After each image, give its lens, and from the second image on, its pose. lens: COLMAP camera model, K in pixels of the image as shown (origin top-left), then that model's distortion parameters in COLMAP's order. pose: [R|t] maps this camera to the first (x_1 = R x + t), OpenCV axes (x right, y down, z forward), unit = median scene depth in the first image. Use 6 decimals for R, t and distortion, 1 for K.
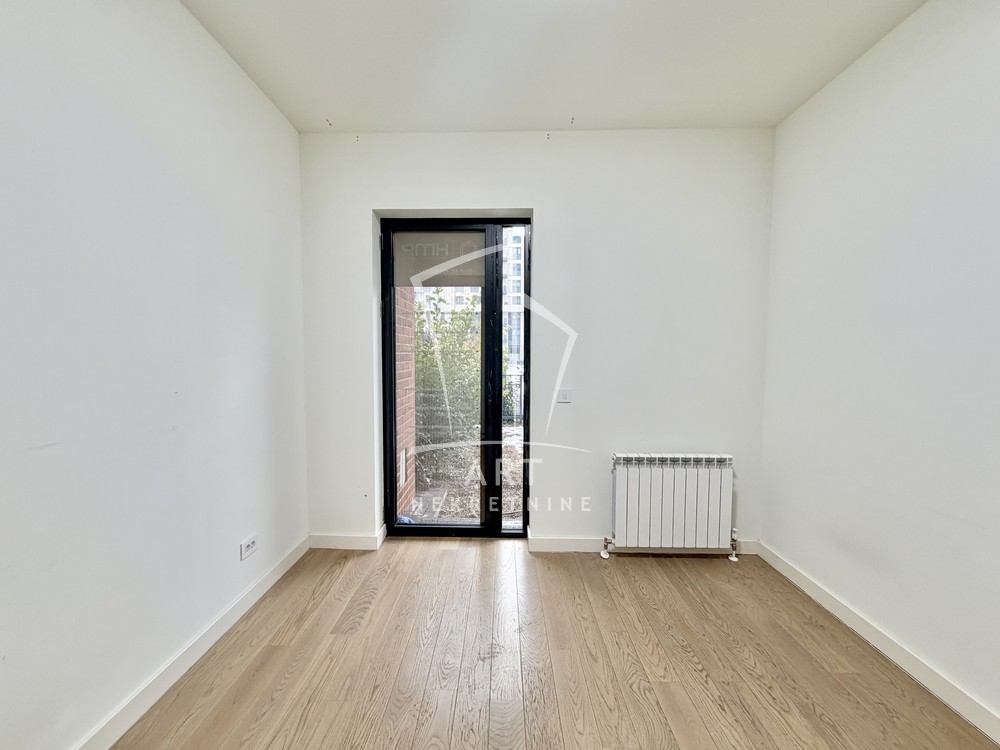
lens RADIAL K [[410.0, 0, 500.0], [0, 410.0, 375.0], [0, 0, 1]] dist [0.000044, 0.000008]
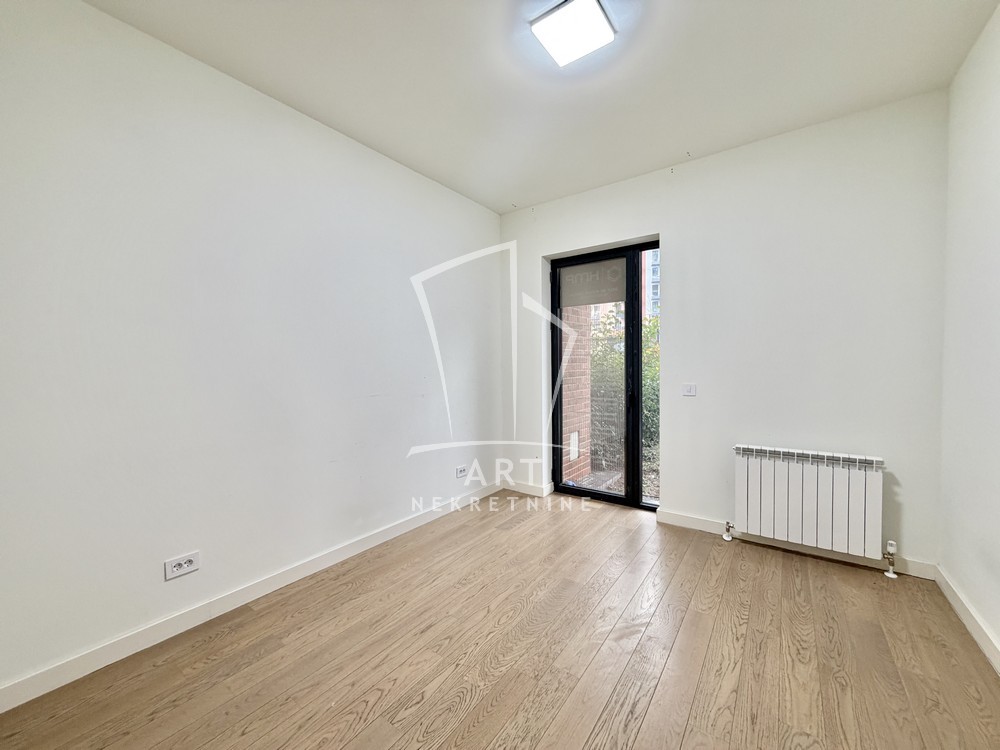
lens RADIAL K [[399.2, 0, 495.5], [0, 399.2, 375.1], [0, 0, 1]] dist [-0.001050, -0.000202]
pose [[0.816939, 0.001807, -0.576721, 0.364775], [-0.014400, 0.999747, -0.017266, 0.037159], [0.576544, 0.022410, 0.816758, -0.223413]]
